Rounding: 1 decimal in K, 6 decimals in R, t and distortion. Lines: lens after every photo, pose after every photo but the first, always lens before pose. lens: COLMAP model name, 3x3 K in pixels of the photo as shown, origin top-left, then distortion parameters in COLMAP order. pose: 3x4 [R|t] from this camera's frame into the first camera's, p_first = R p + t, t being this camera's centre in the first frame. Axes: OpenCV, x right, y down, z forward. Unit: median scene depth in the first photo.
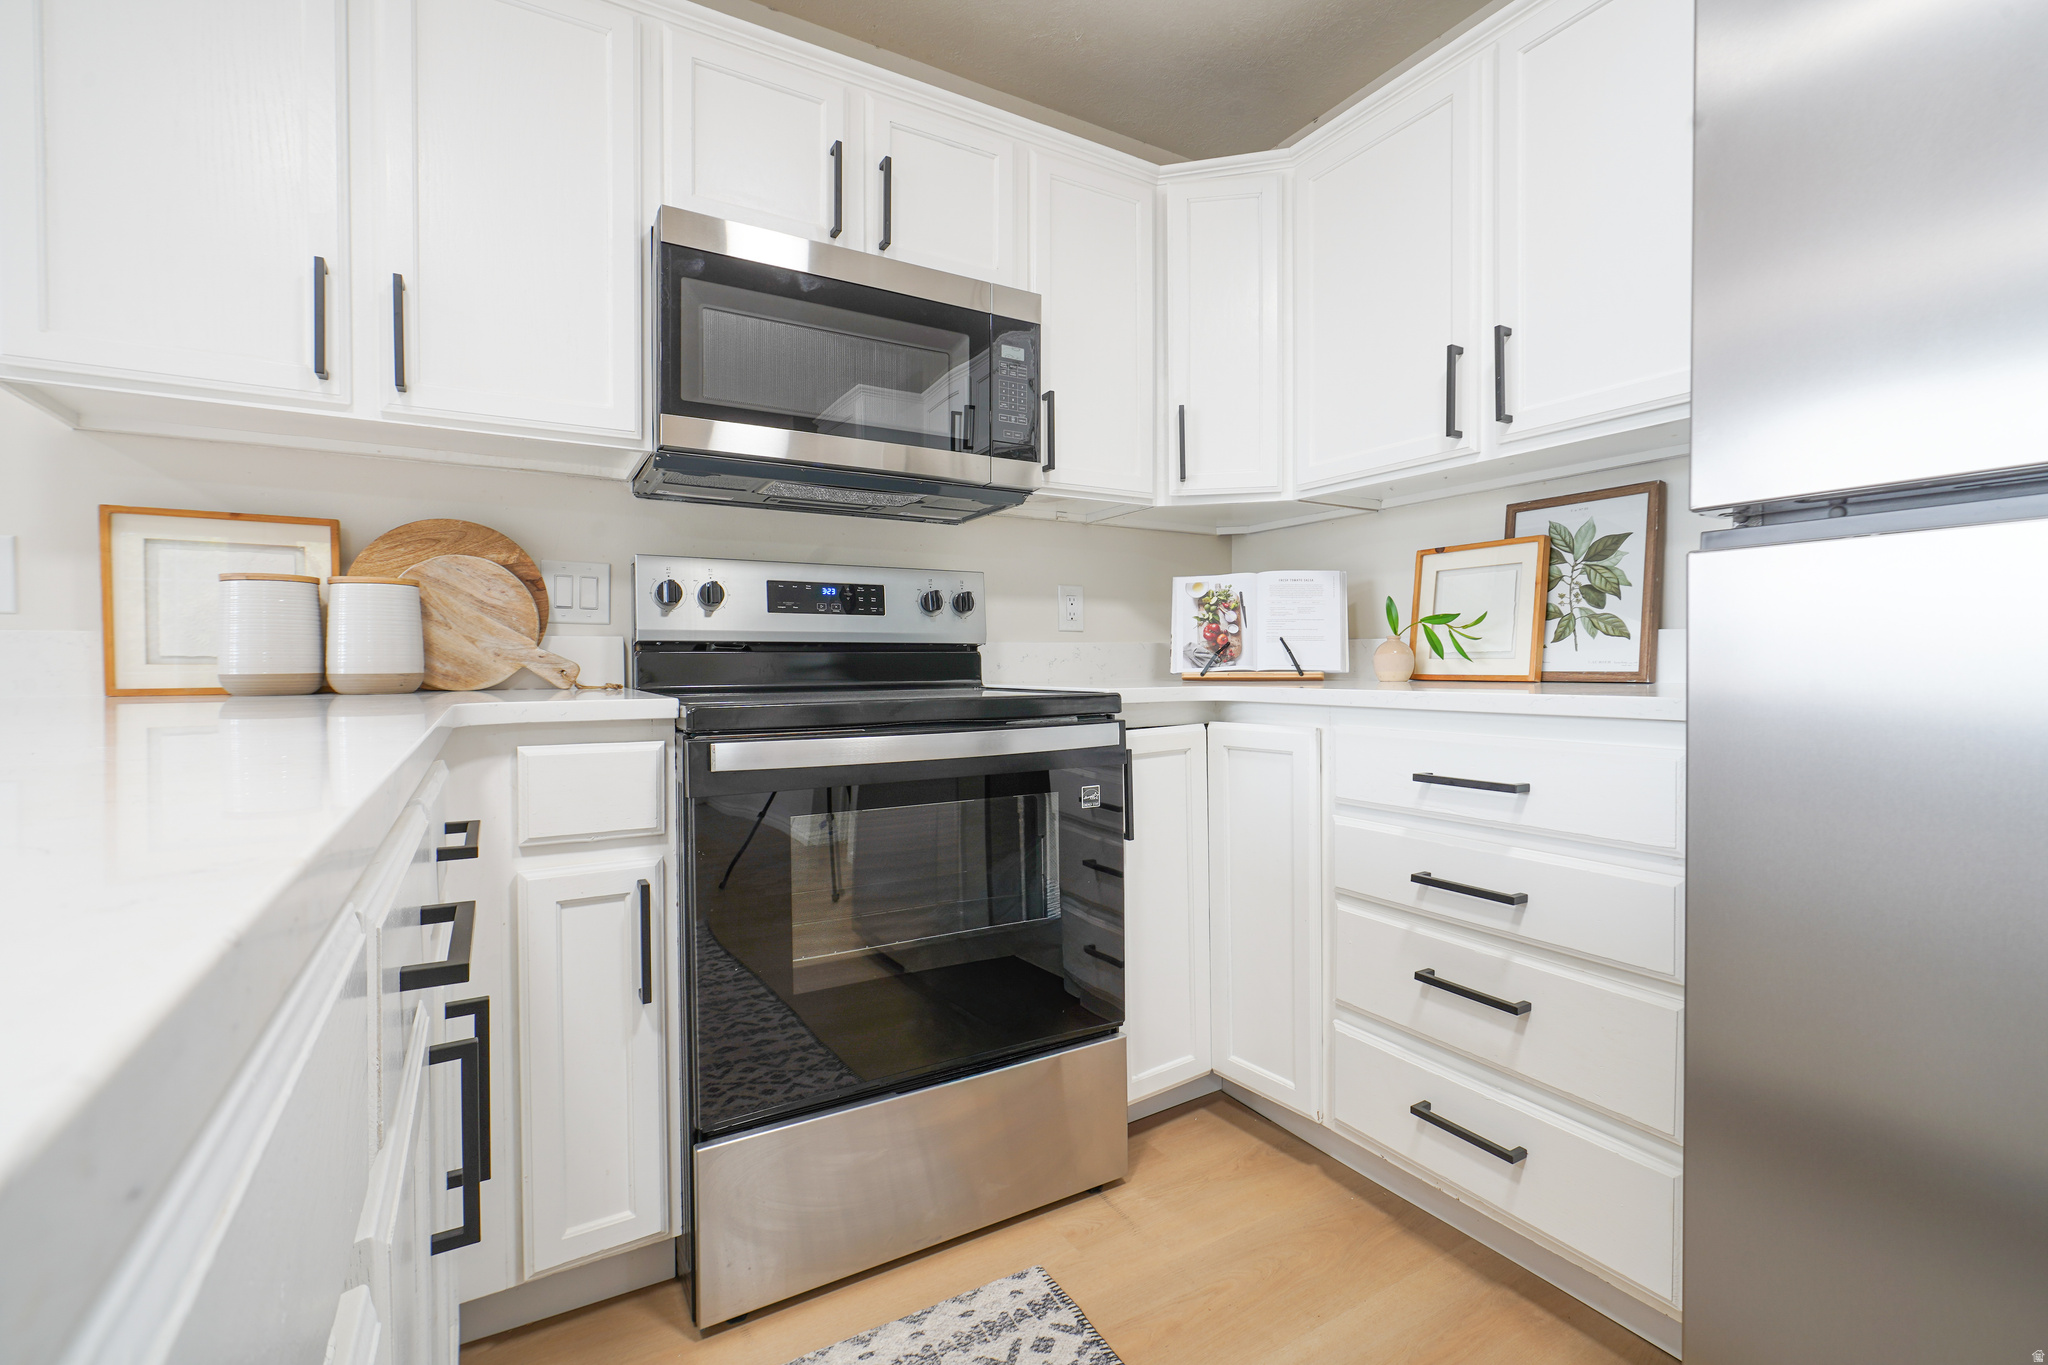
lens RADIAL K [[913.0, 0, 1031.1], [0, 913.0, 675.8], [0, 0, 1]] dist [-0.001684, -0.000514]
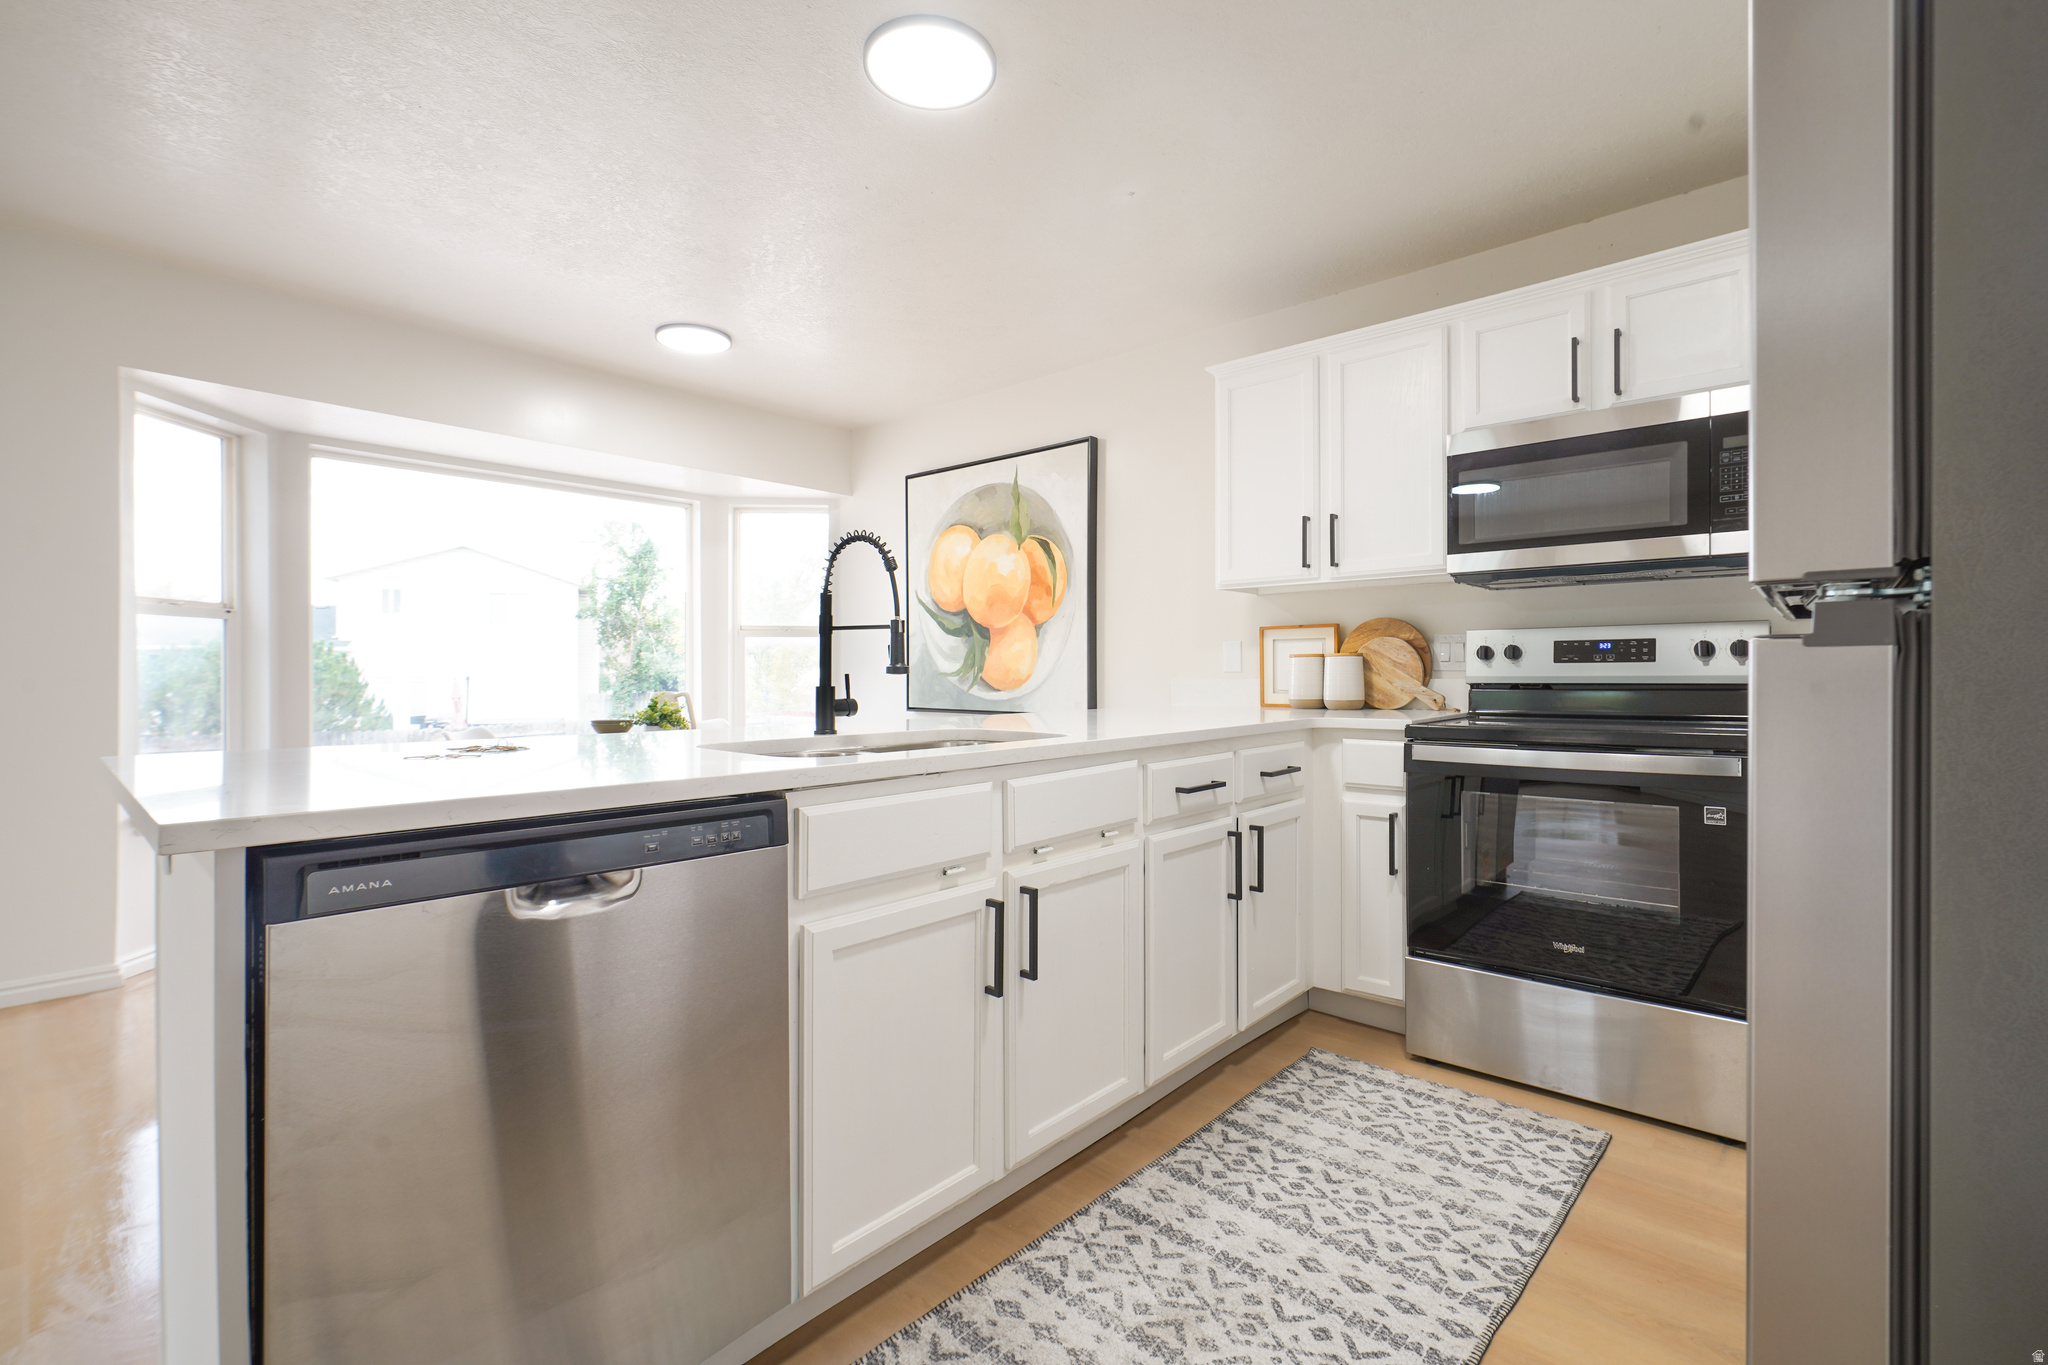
lens RADIAL K [[913.0, 0, 1028.2], [0, 913.0, 678.7], [0, 0, 1]] dist [-0.001684, -0.000514]
pose [[0.284125, 0.008787, -0.958747, 0.945224], [-0.006456, 0.999953, 0.007251, -0.054296], [0.958766, 0.004130, 0.284168, -0.232449]]
